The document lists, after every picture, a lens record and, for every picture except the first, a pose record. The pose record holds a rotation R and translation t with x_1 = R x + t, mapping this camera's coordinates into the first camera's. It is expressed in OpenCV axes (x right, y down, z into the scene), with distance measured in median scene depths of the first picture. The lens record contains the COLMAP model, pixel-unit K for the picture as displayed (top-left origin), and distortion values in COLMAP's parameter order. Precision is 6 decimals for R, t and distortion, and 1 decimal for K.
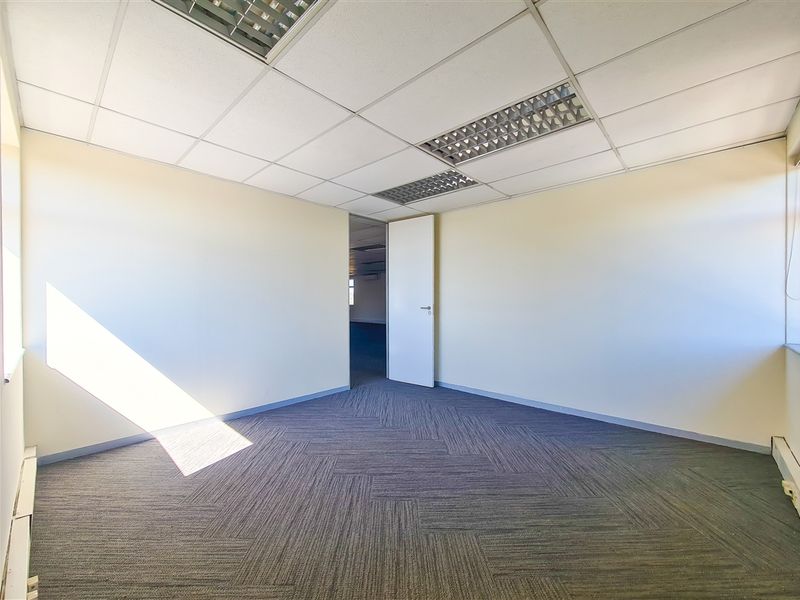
lens RADIAL K [[326.7, 0, 400.0], [0, 326.7, 300.0], [0, 0, 1]] dist [0.000859, 0.000263]
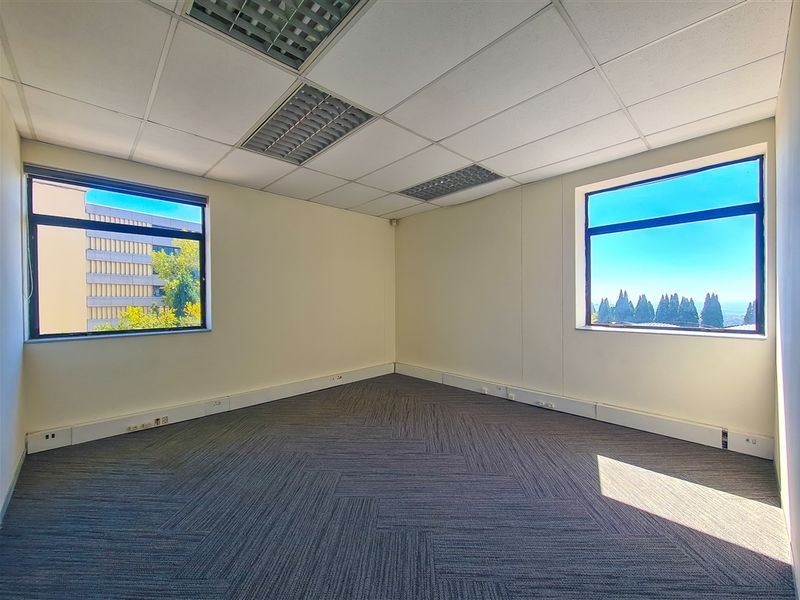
lens RADIAL K [[326.7, 0, 400.0], [0, 326.7, 300.0], [0, 0, 1]] dist [0.000859, 0.000263]
pose [[-0.997883, 0.011459, 0.064024, -0.068472], [0.011396, 0.999934, -0.001353, 0.016477], [-0.064035, -0.000620, -0.997947, 2.029557]]
